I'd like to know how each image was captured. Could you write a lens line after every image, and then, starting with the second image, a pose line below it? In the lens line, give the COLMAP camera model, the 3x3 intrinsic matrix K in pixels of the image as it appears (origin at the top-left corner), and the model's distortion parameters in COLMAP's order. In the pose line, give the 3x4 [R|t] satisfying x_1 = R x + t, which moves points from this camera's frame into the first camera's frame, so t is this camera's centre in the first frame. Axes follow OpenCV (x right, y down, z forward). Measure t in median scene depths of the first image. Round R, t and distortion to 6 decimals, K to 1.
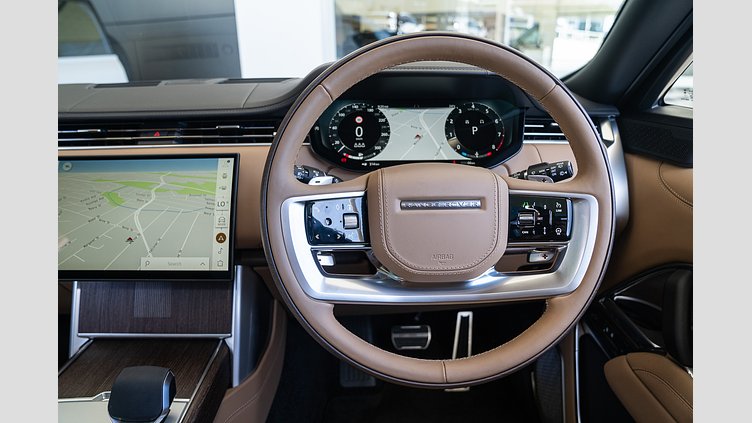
lens RADIAL K [[436.2, 0, 376.0], [0, 436.2, 211.5], [0, 0, 1]] dist [-0.134498, 0.092110]
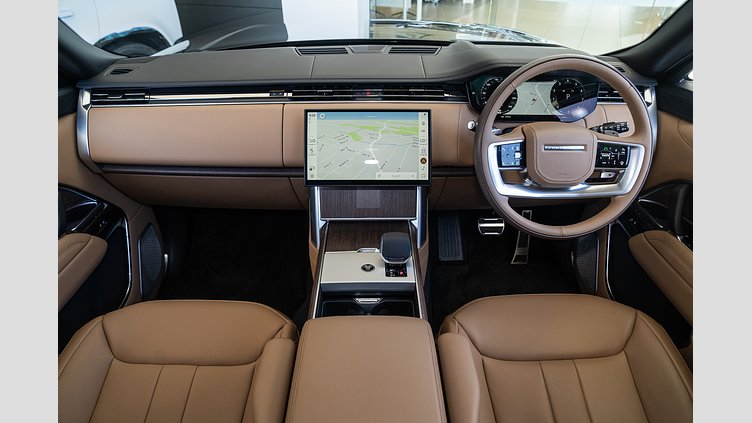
lens RADIAL K [[436.2, 0, 376.0], [0, 436.2, 211.5], [0, 0, 1]] dist [-0.134498, 0.092110]
pose [[0.999936, 0.009461, -0.006184, -0.523264], [-0.007953, 0.977697, 0.209870, -0.100204], [0.008031, -0.209808, 0.977710, -0.717128]]
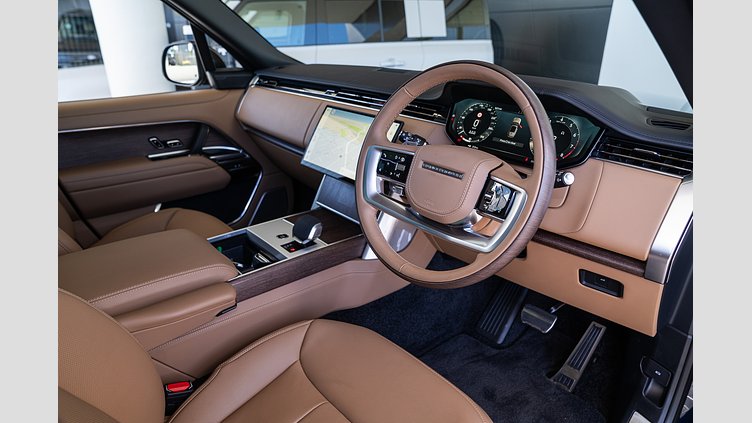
lens RADIAL K [[436.2, 0, 376.0], [0, 436.2, 211.5], [0, 0, 1]] dist [-0.134498, 0.092110]
pose [[0.653697, 0.309165, -0.690722, 0.858579], [-0.285852, 0.945998, 0.152896, -0.037156], [0.700692, 0.097496, 0.706771, -0.194898]]
